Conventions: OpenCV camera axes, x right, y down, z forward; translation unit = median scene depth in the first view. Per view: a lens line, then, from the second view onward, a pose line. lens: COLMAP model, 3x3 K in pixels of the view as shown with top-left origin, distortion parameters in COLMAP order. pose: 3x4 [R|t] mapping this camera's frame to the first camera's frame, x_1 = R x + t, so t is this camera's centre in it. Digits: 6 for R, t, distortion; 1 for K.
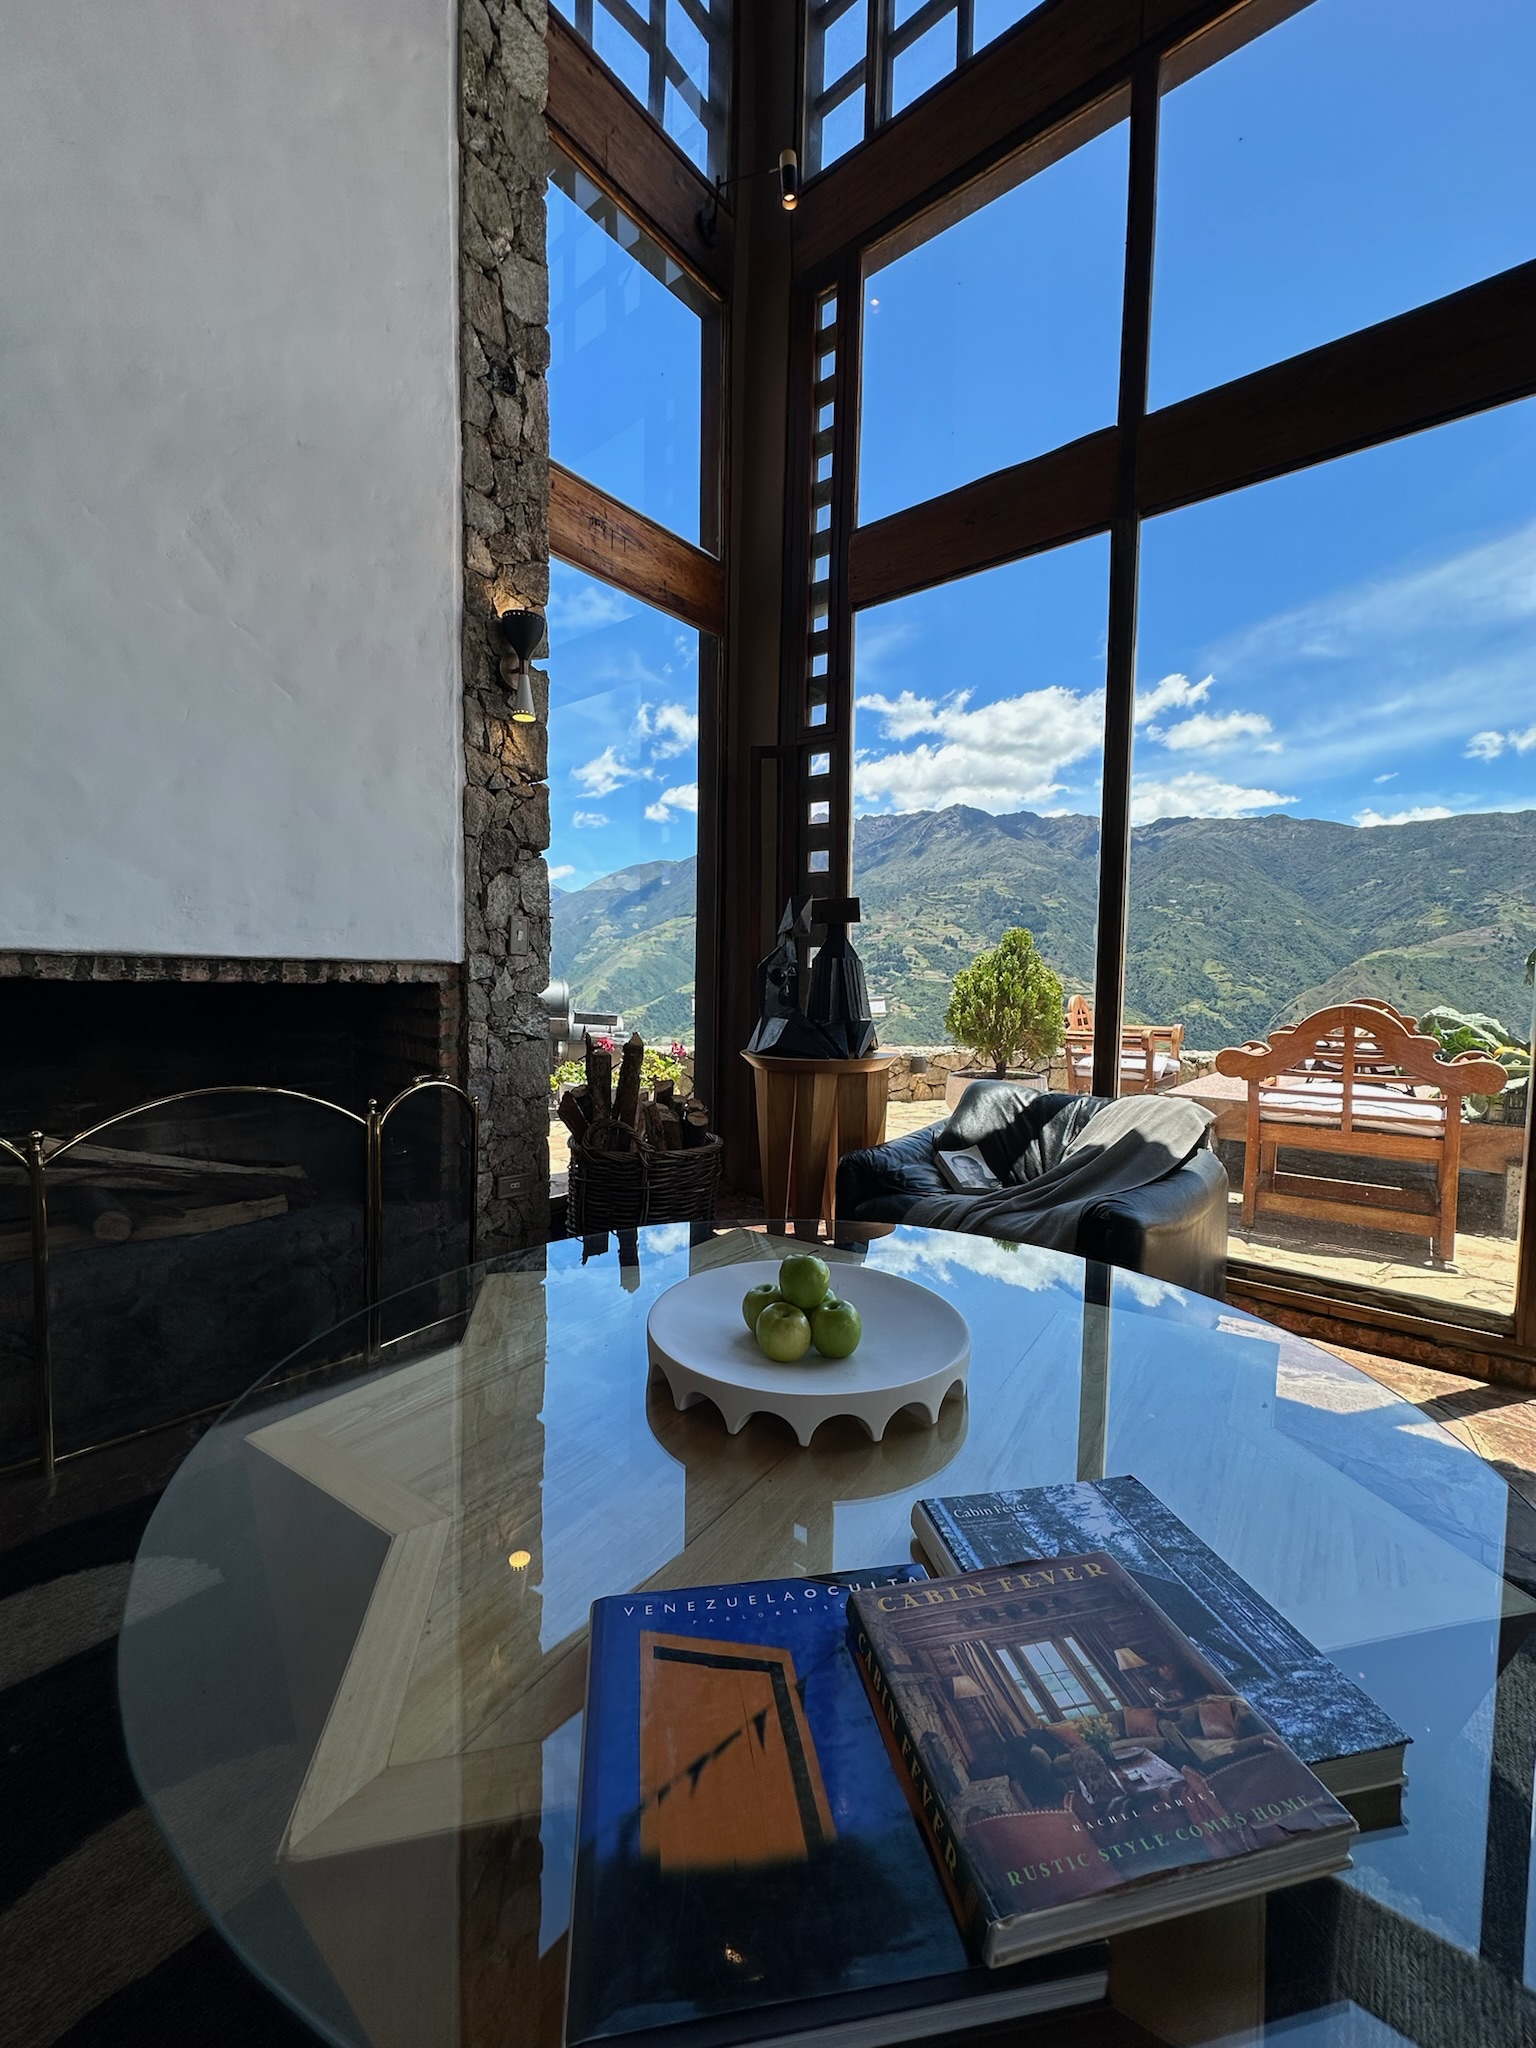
lens RADIAL K [[814.0, 0, 769.7], [0, 814.0, 1024.6], [0, 0, 1]] dist [-0.000132, 0.001129]
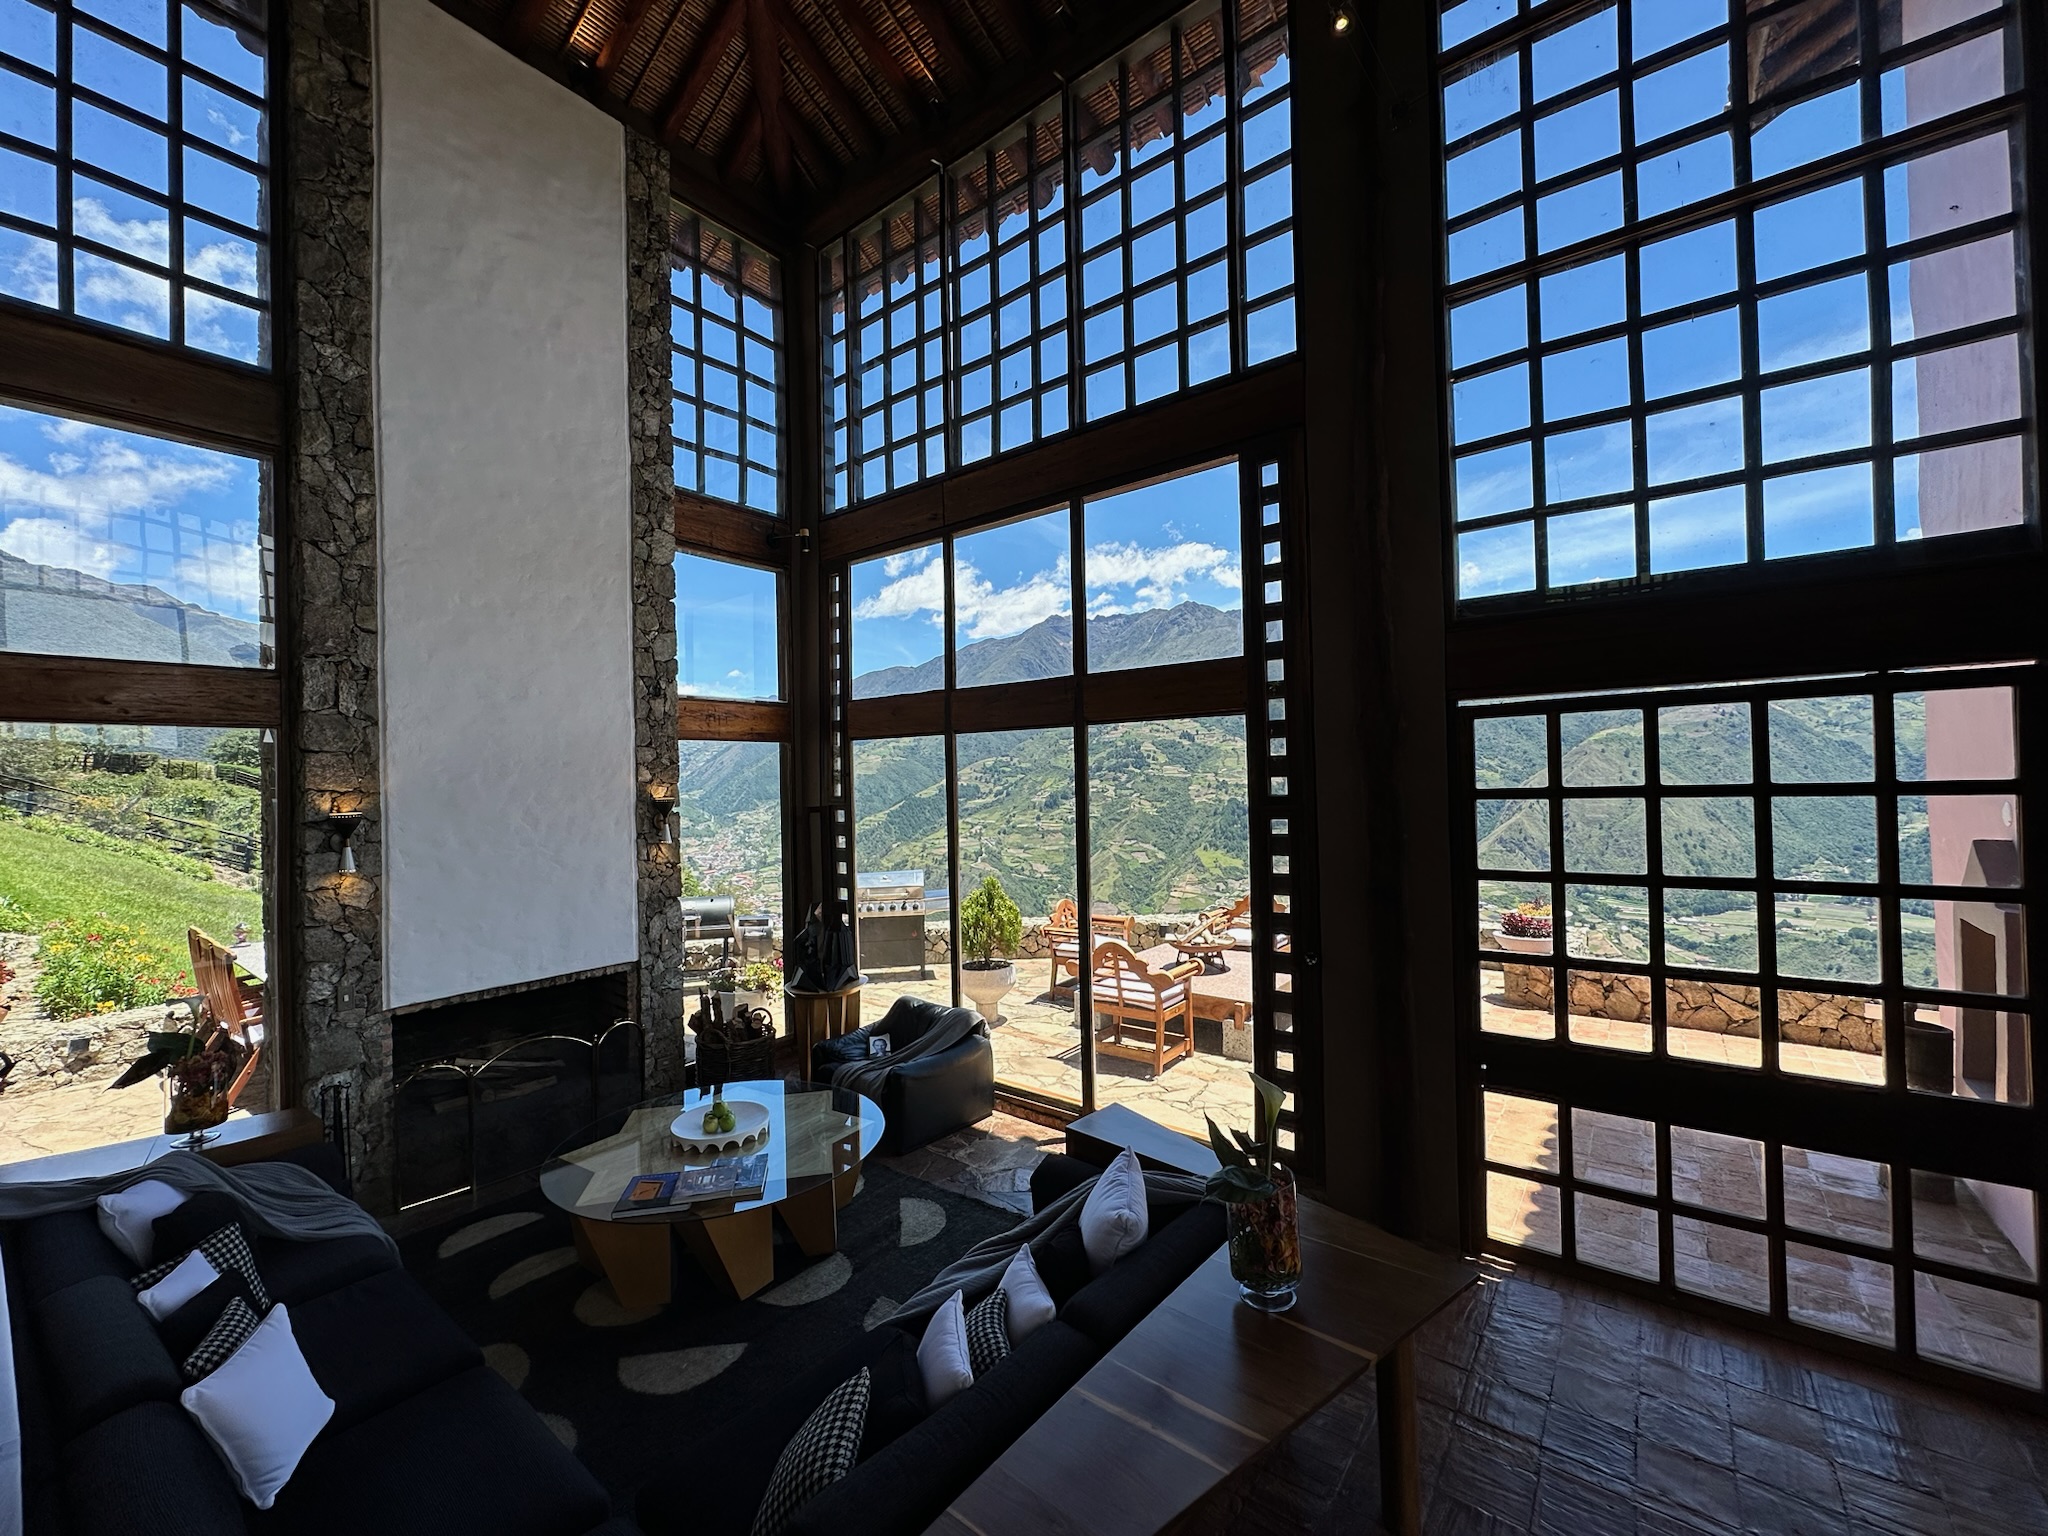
lens RADIAL K [[814.0, 0, 1028.0], [0, 814.0, 771.1], [0, 0, 1]] dist [-0.000132, 0.001129]
pose [[0.999008, -0.037759, 0.023619, 0.587695], [0.039257, 0.997011, -0.066548, -0.369776], [-0.021035, 0.067409, 0.997504, -1.139503]]
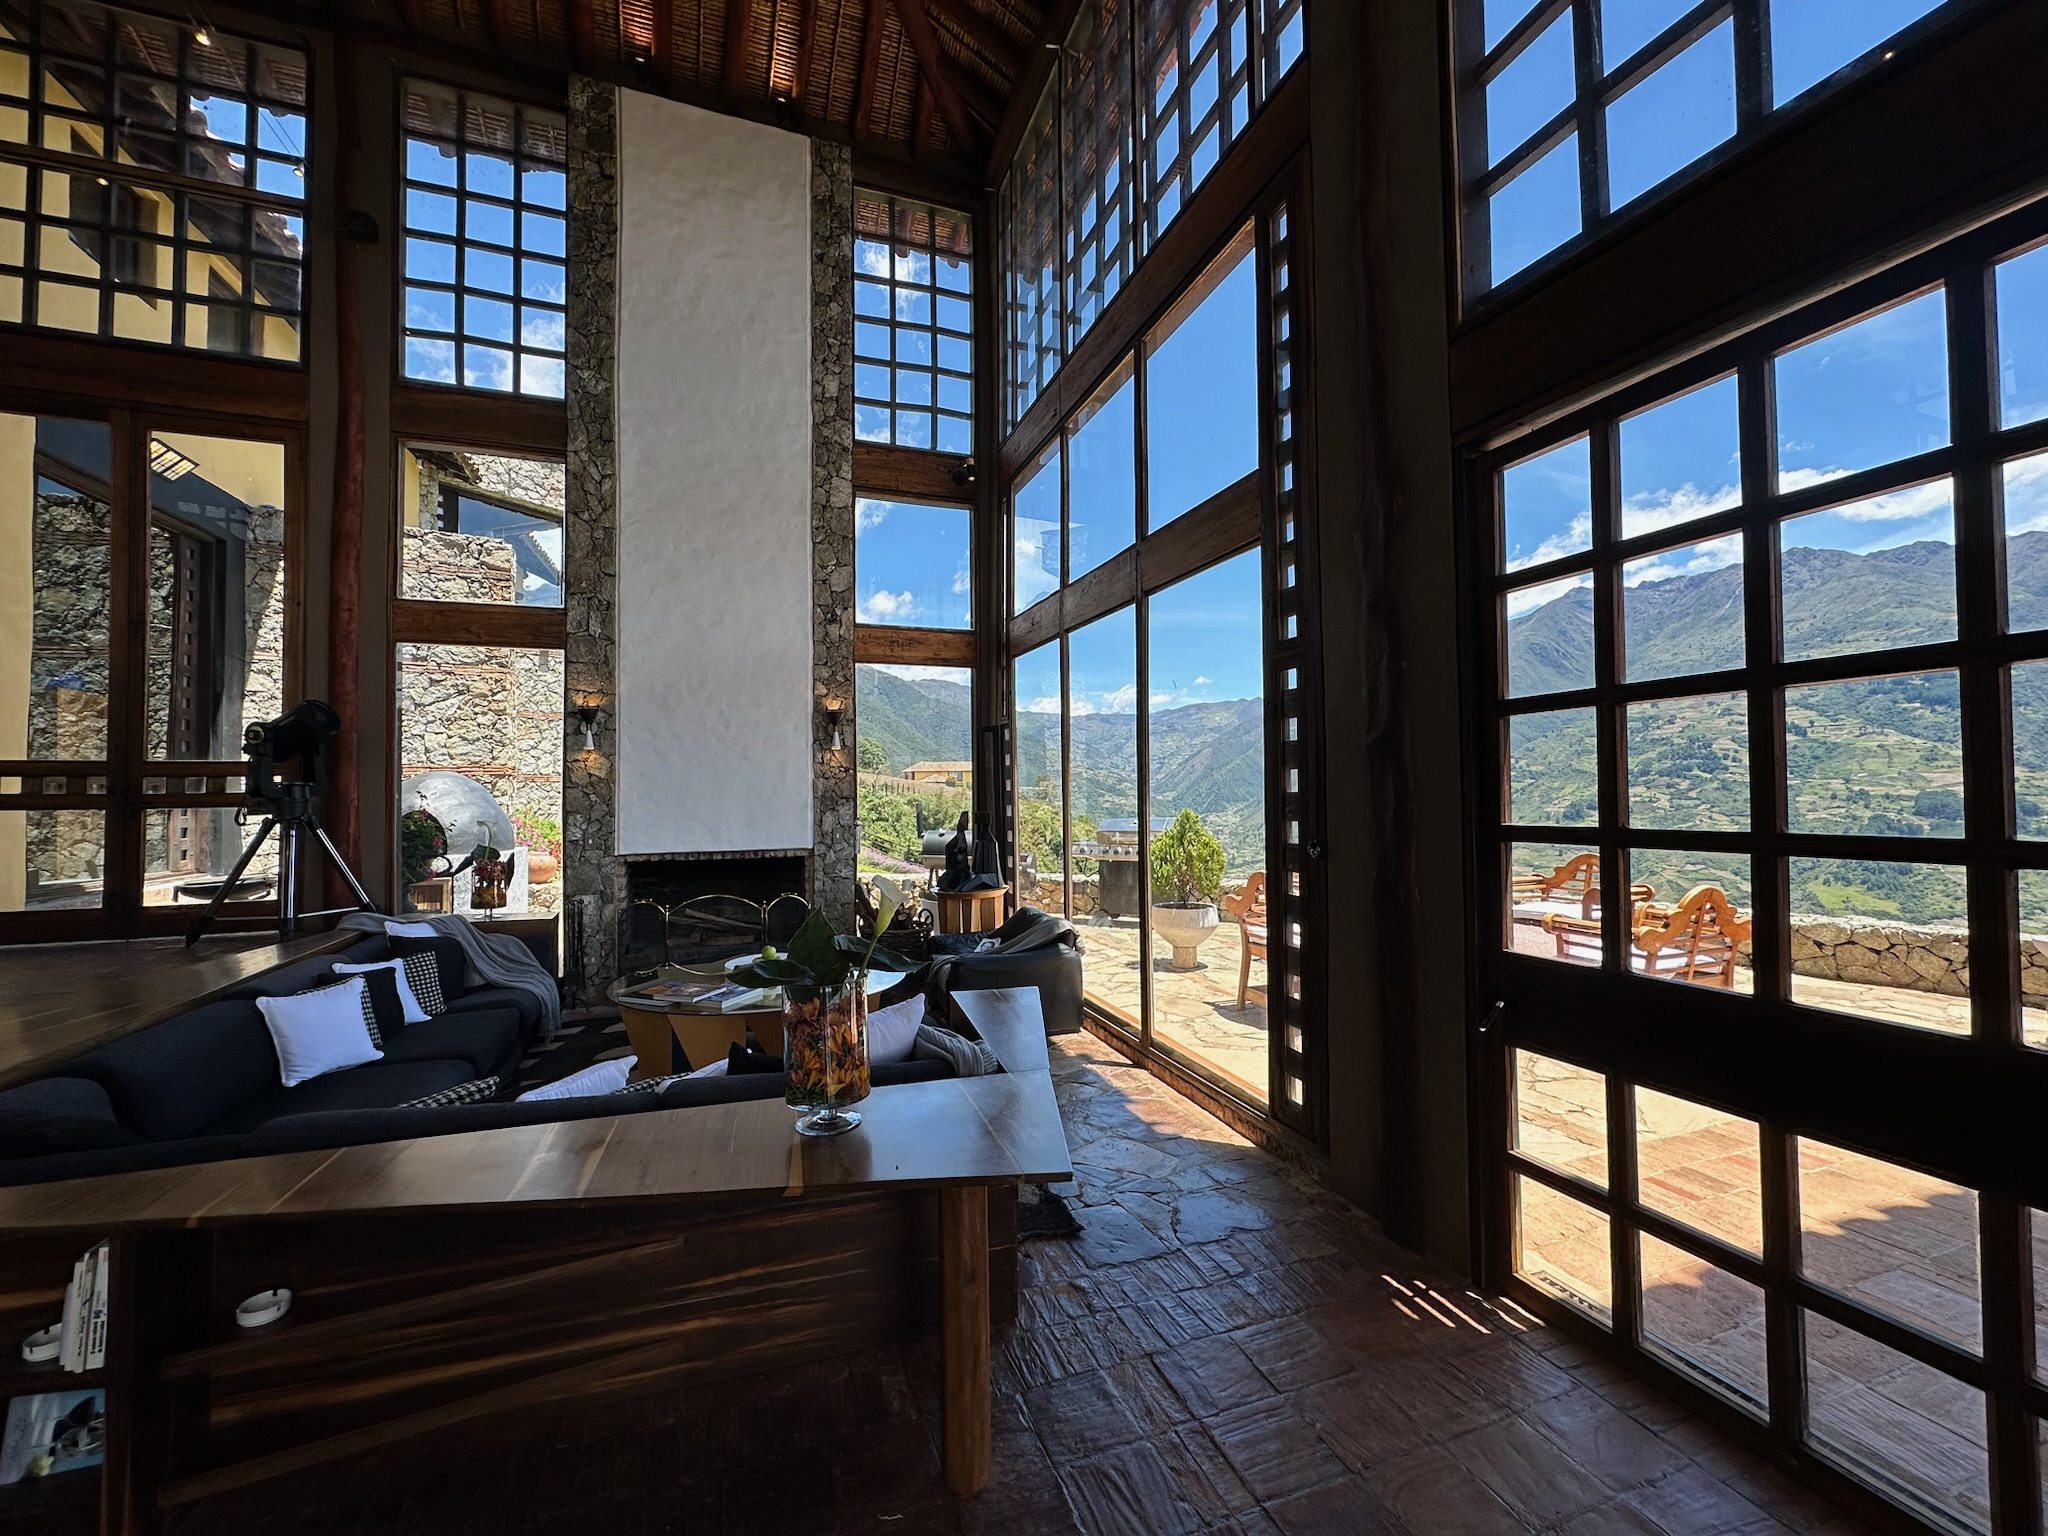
lens RADIAL K [[814.0, 0, 1026.1], [0, 814.0, 771.5], [0, 0, 1]] dist [-0.000132, 0.001129]
pose [[0.858546, -0.035779, -0.511486, 1.397139], [-0.005776, 0.996824, -0.079425, -0.109066], [0.512704, 0.071145, 0.855613, -0.782720]]
